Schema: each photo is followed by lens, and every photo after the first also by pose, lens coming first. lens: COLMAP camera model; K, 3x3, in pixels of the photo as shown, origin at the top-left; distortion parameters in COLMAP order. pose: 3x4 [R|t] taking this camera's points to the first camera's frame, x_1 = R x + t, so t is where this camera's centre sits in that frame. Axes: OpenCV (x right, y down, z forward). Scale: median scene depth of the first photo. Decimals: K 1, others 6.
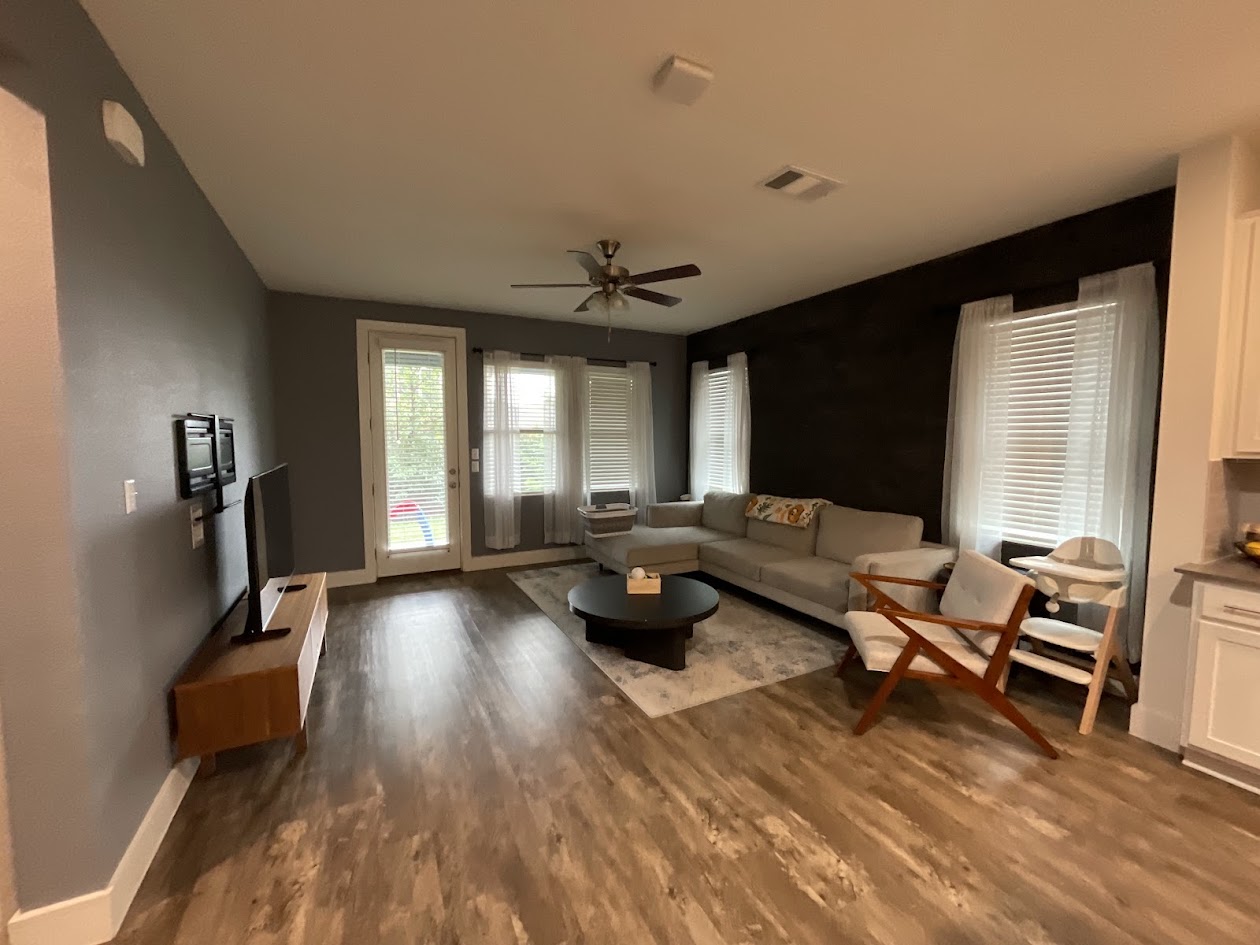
lens RADIAL K [[509.0, 0, 630.0], [0, 509.0, 472.5], [0, 0, 1]] dist [-0.001301, 0.000740]
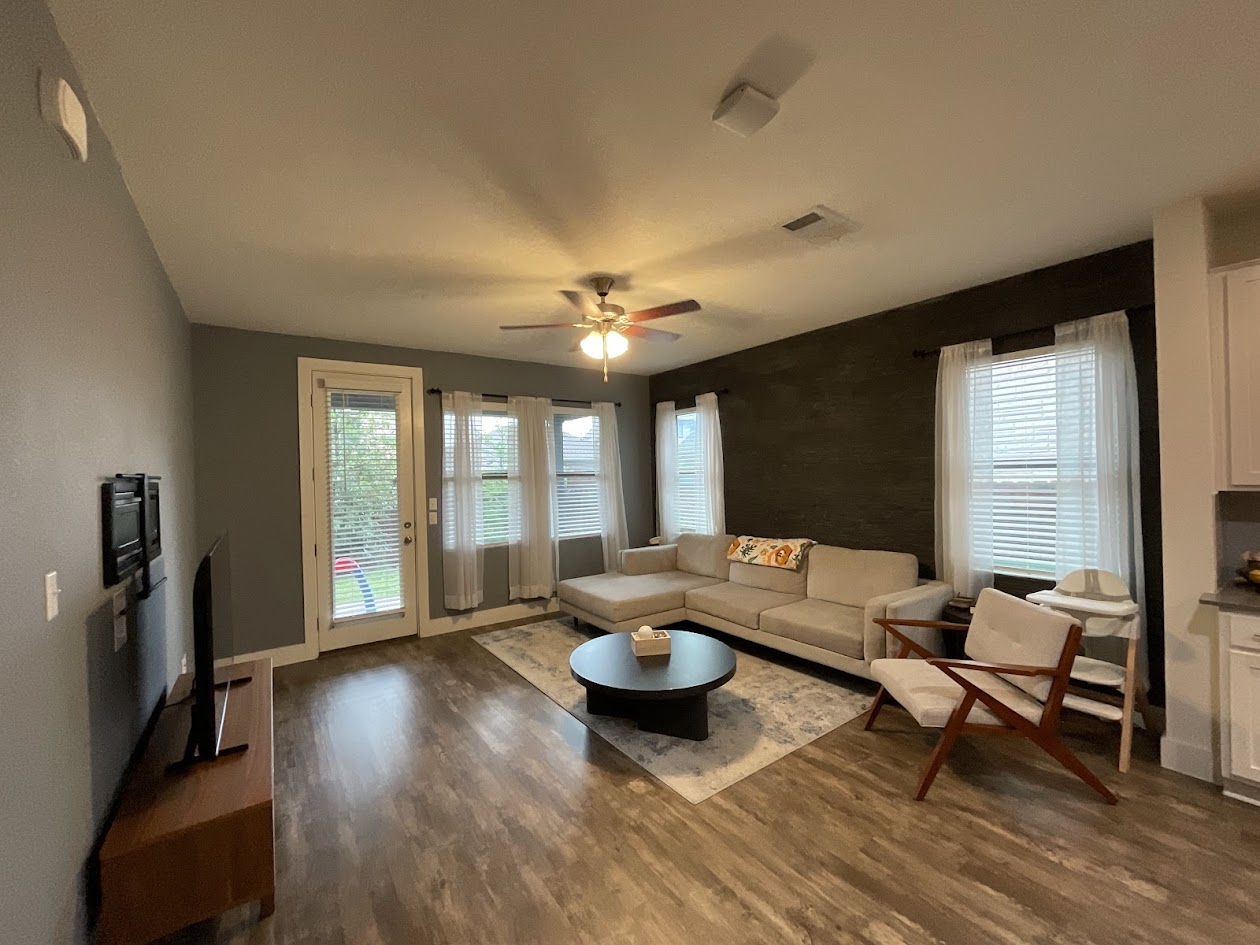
lens RADIAL K [[509.0, 0, 630.0], [0, 509.0, 472.5], [0, 0, 1]] dist [-0.001301, 0.000740]
pose [[0.989165, -0.025047, 0.144655, -0.145810], [0.035823, 0.996733, -0.072381, -0.023961], [-0.142370, 0.076779, 0.986831, 0.086818]]
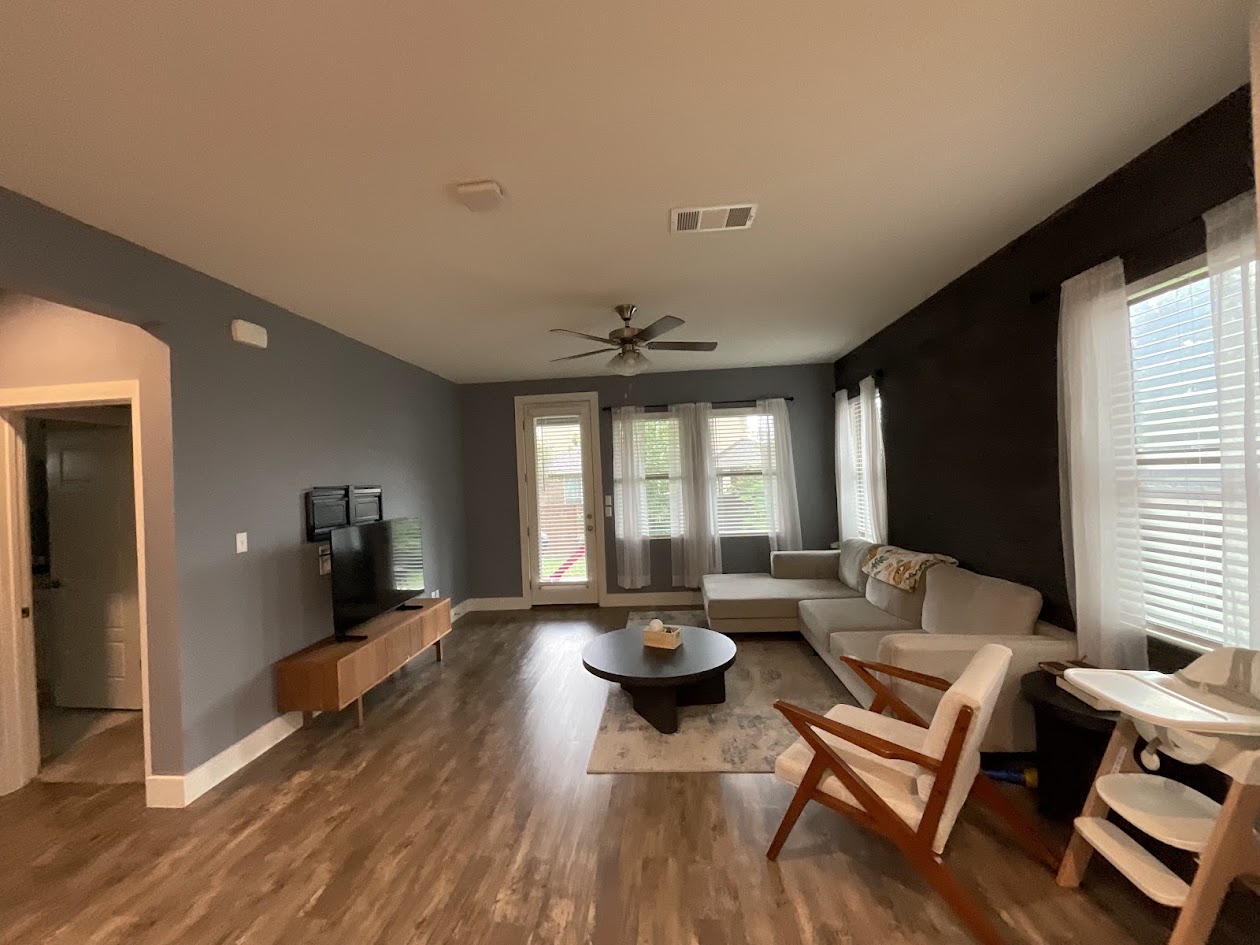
lens RADIAL K [[509.0, 0, 630.0], [0, 509.0, 472.5], [0, 0, 1]] dist [-0.001301, 0.000740]
pose [[0.850260, -0.043766, -0.524541, 0.541503], [0.007443, 0.997437, -0.071158, -0.029952], [0.526311, 0.056598, 0.848406, 0.125849]]
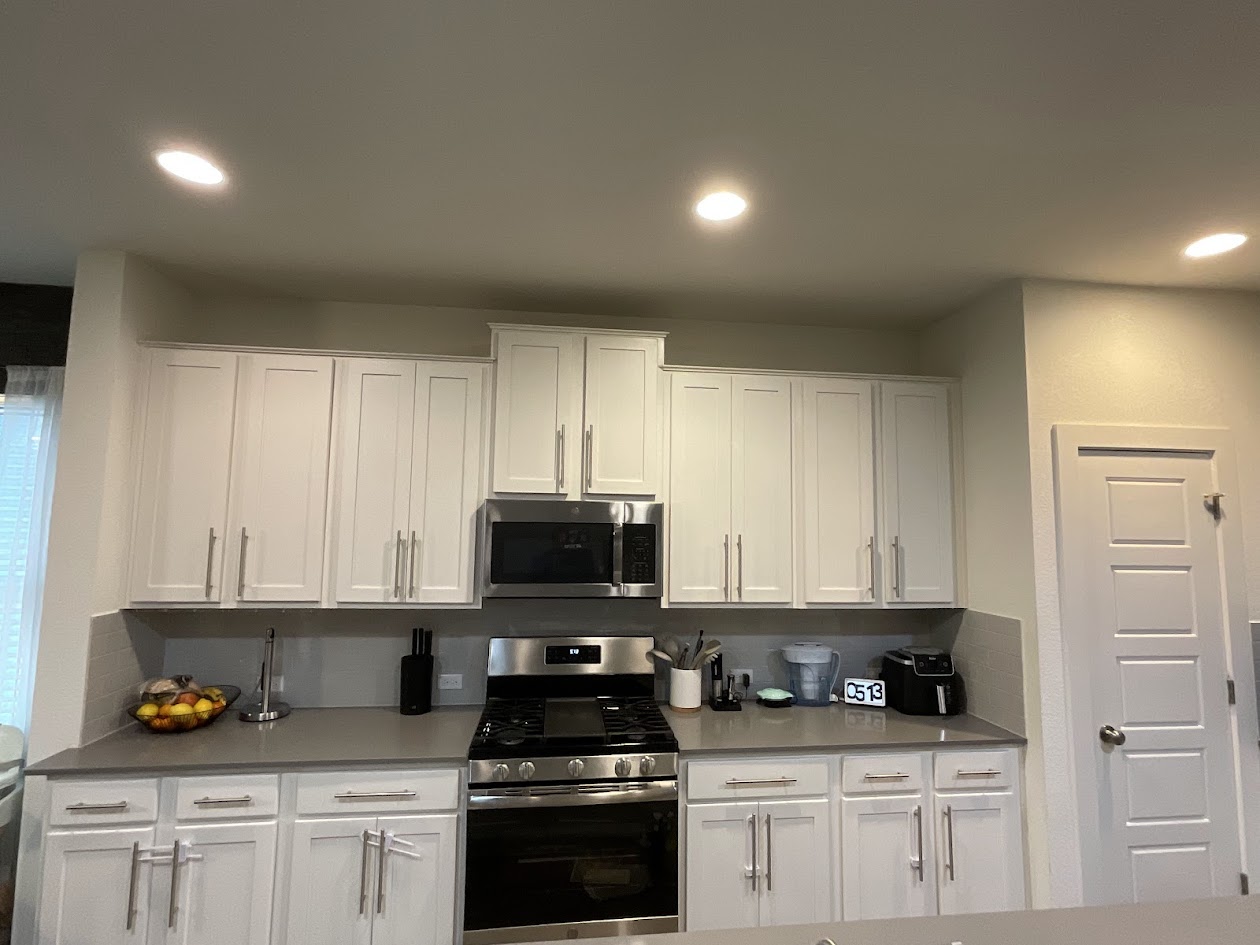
lens RADIAL K [[617.0, 0, 630.0], [0, 617.0, 472.5], [0, 0, 1]] dist [-0.010065, 0.009669]
pose [[0.352556, 0.086956, 0.931742, 0.336748], [0.055003, 0.992026, -0.113394, -0.065053], [-0.934173, 0.091227, 0.344962, -0.132257]]
